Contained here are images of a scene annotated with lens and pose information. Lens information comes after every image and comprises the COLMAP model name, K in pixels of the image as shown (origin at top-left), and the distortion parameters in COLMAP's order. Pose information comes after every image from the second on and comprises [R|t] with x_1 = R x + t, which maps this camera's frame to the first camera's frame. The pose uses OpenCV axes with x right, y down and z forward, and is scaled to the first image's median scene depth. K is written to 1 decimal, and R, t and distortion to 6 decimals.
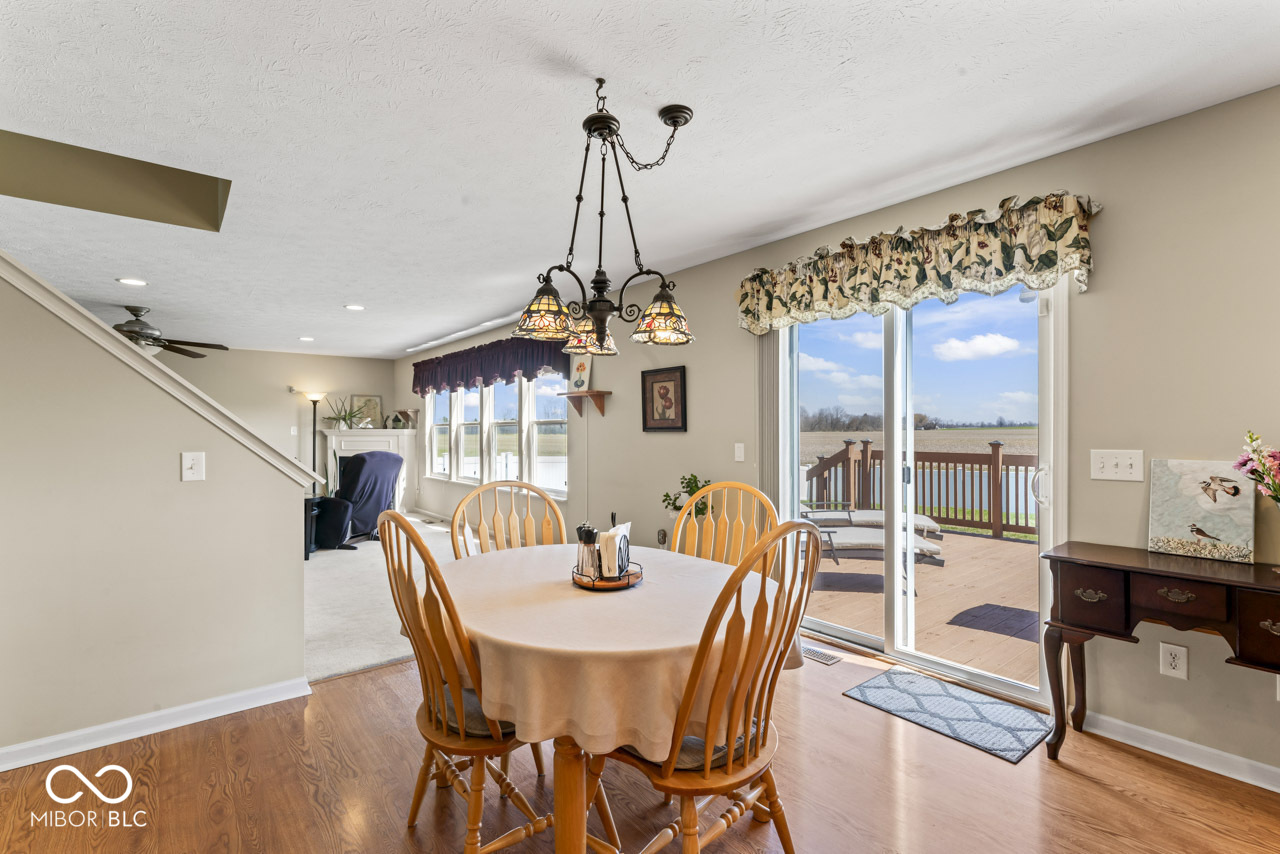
lens RADIAL K [[583.2, 0, 638.5], [0, 583.2, 428.1], [0, 0, 1]] dist [-0.001602, -0.000634]
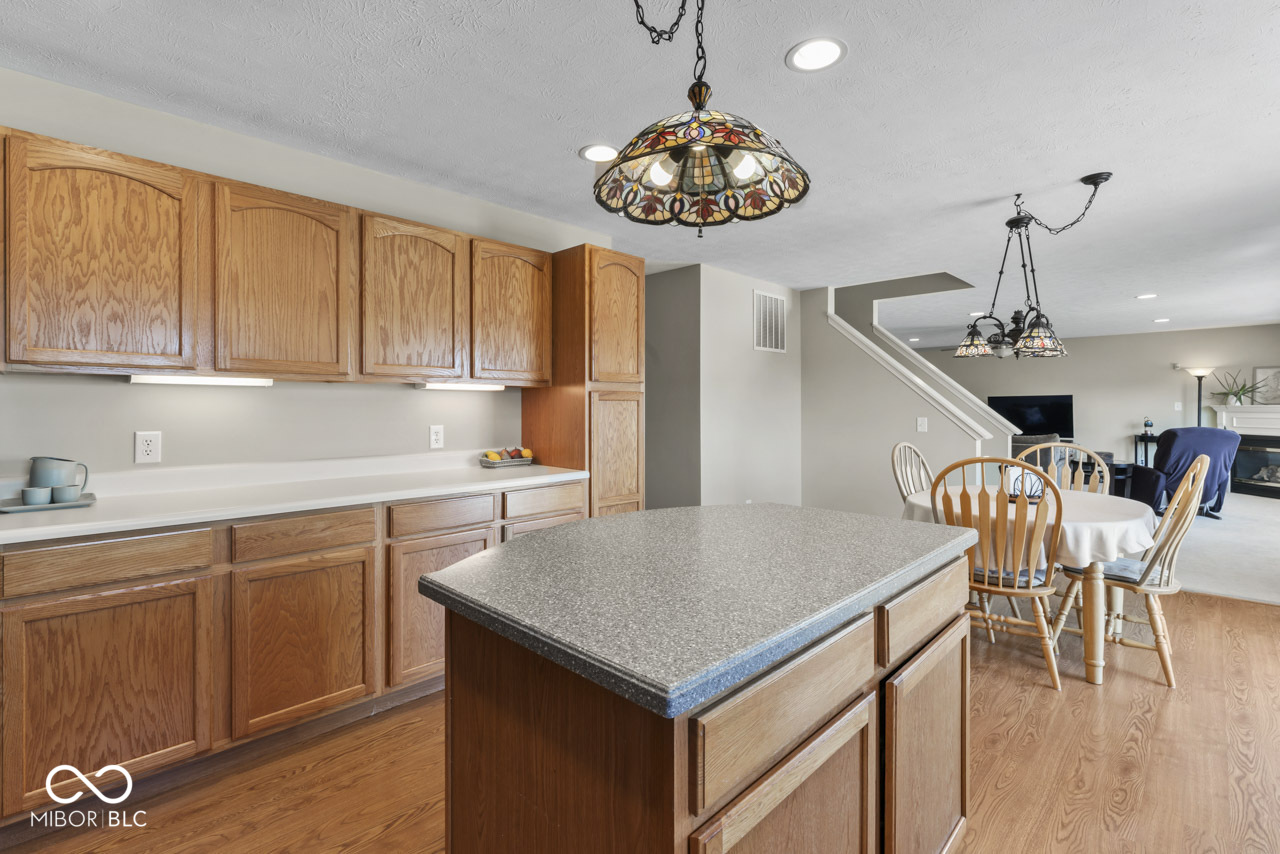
lens RADIAL K [[578.8, 0, 639.0], [0, 578.8, 408.6], [0, 0, 1]] dist [-0.000640, 0.000473]
pose [[0.107862, 0.007478, -0.994138, 0.801206], [0.002498, 0.999967, 0.007793, -0.005207], [0.994163, -0.003324, 0.107840, -0.133069]]
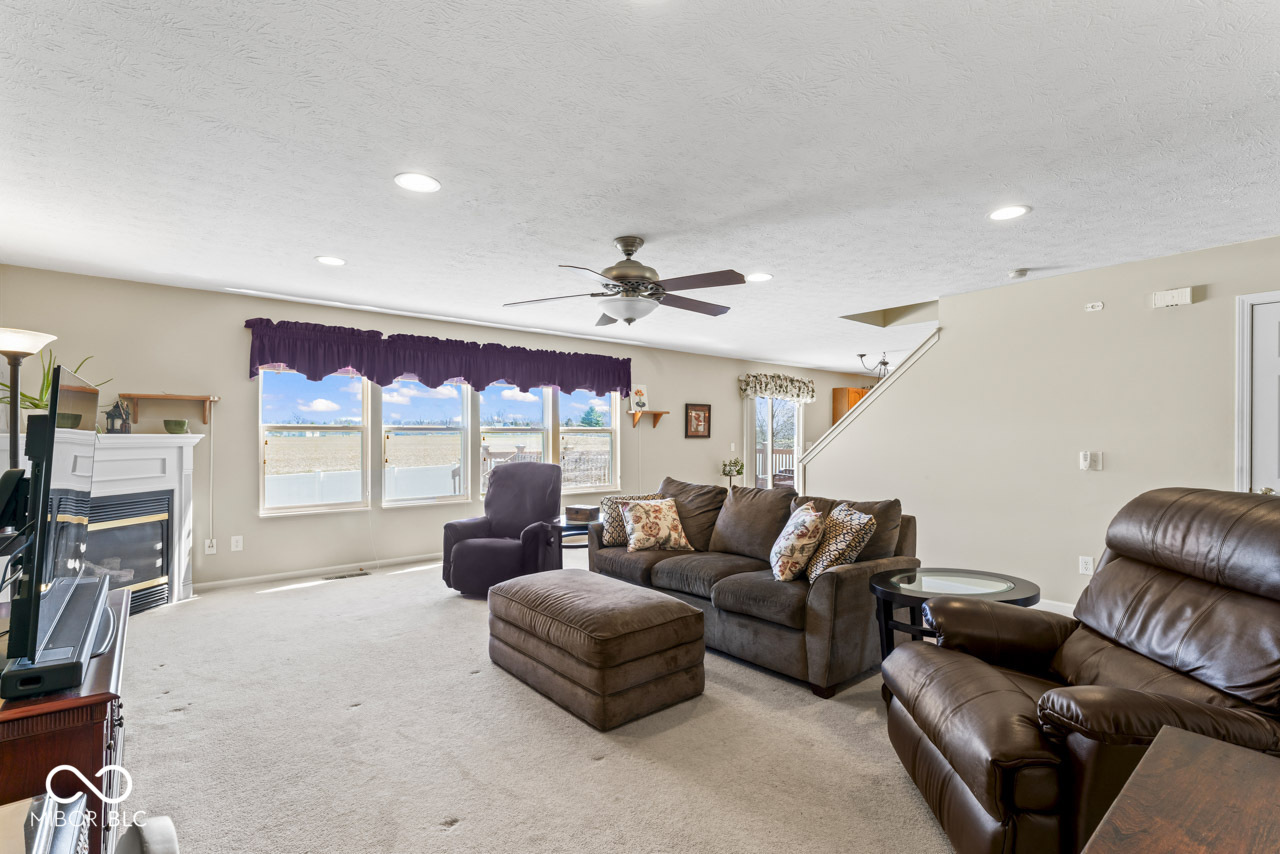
lens RADIAL K [[590.6, 0, 639.8], [0, 590.6, 437.8], [0, 0, 1]] dist [0.000425, -0.000016]
pose [[-0.019159, 0.001658, 0.999815, -2.330532], [-0.003640, 0.999992, -0.001728, 0.011579], [-0.999810, -0.003672, -0.019152, 1.555419]]
